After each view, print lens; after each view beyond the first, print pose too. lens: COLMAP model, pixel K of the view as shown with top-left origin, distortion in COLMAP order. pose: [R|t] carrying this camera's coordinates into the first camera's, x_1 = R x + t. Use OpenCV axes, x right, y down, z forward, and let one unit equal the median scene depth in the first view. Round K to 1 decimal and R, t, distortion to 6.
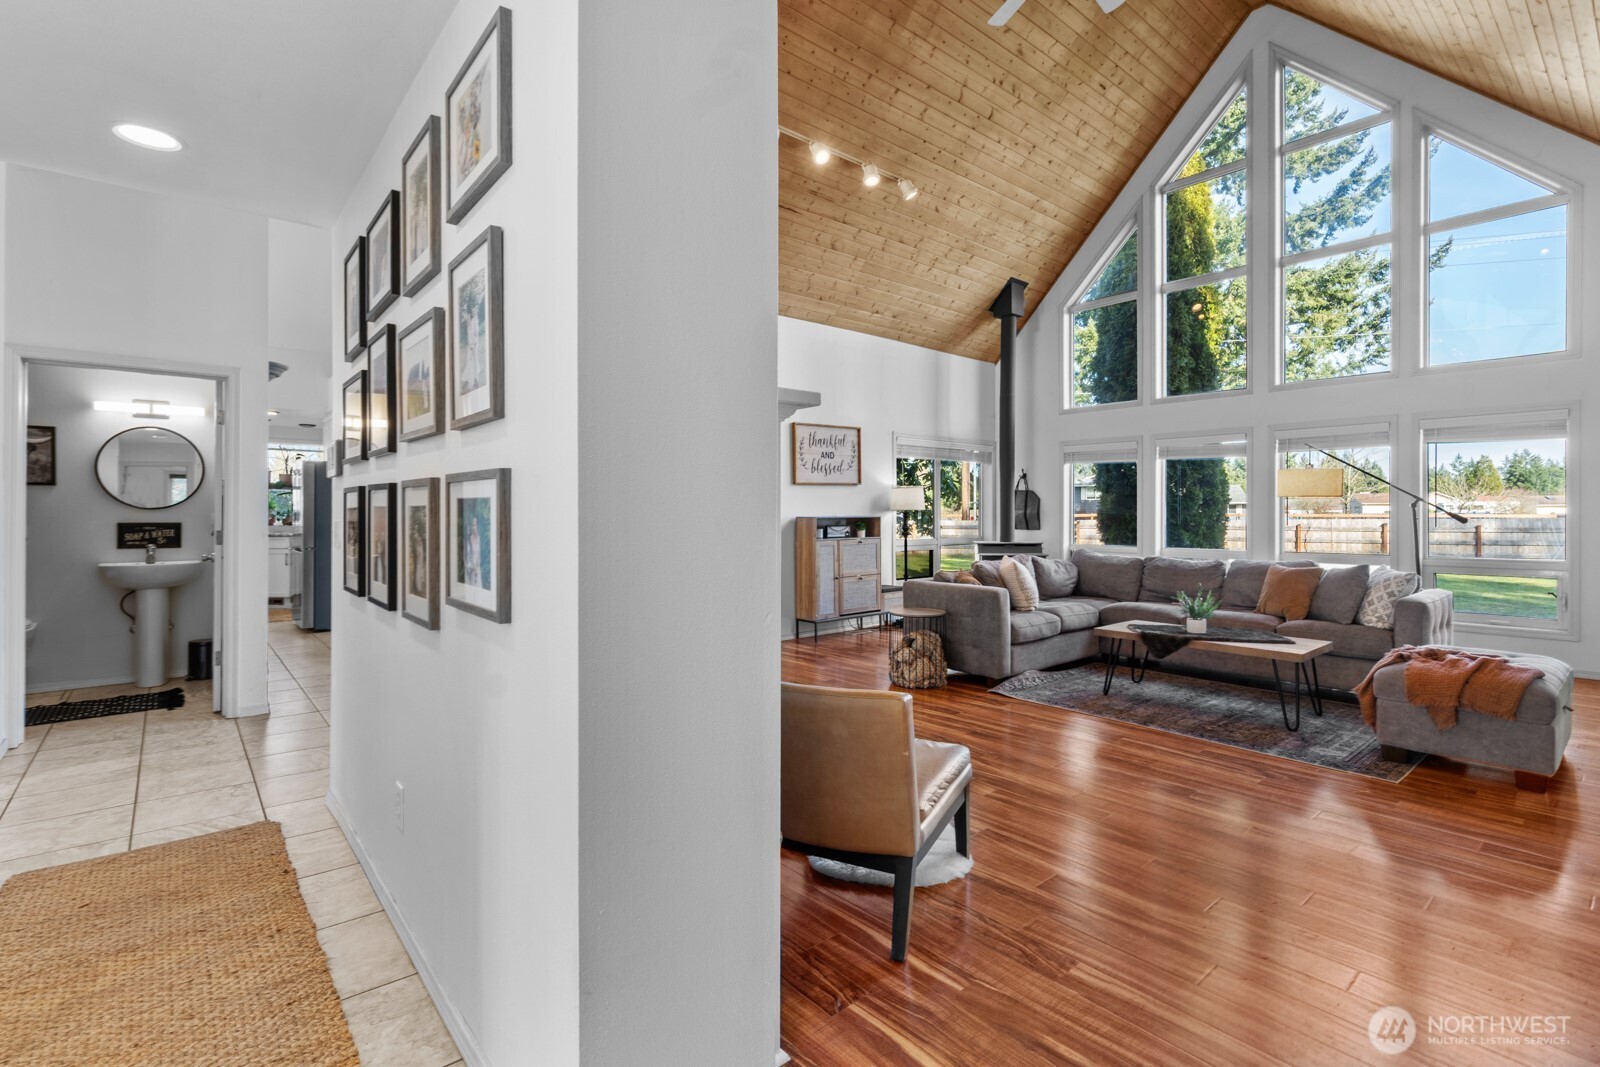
lens RADIAL K [[739.9, 0, 805.1], [0, 739.9, 517.2], [0, 0, 1]] dist [0.002256, 0.000695]
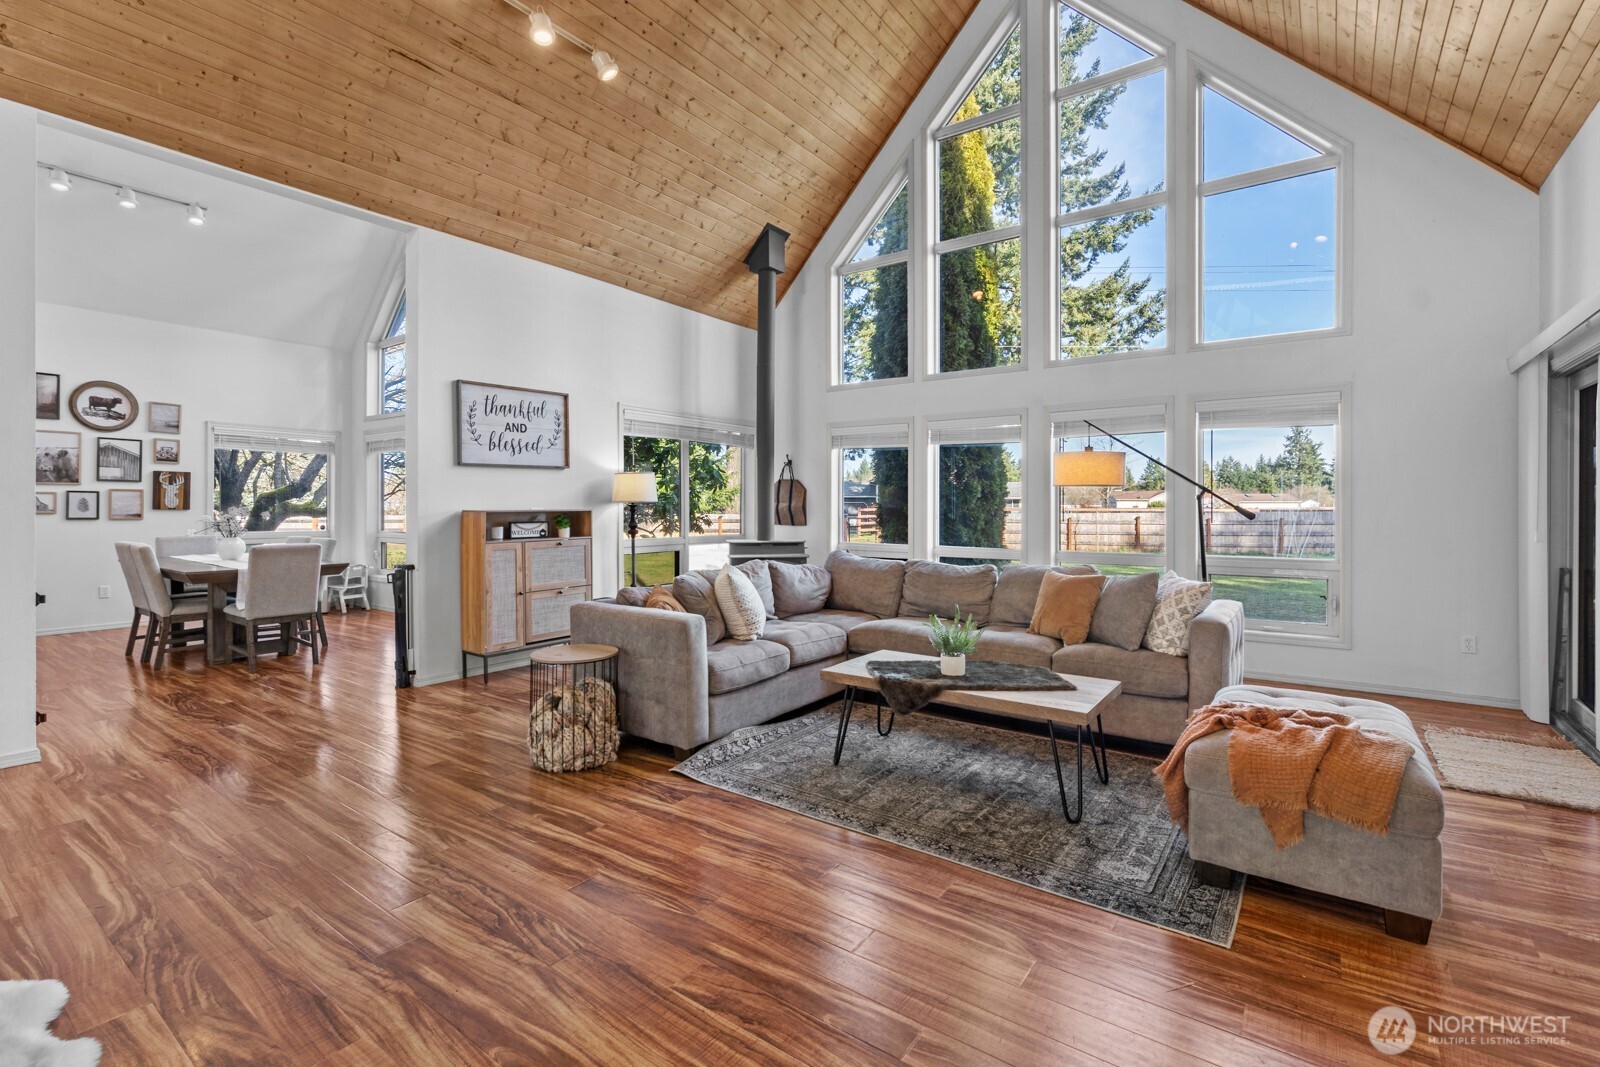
lens RADIAL K [[718.1, 0, 802.8], [0, 718.1, 507.2], [0, 0, 1]] dist [-0.001323, 0.000125]
pose [[0.972908, 0.002178, 0.231181, 0.143289], [-0.001083, 0.999988, -0.004863, -0.000494], [-0.231189, 0.004481, 0.972899, 0.226316]]
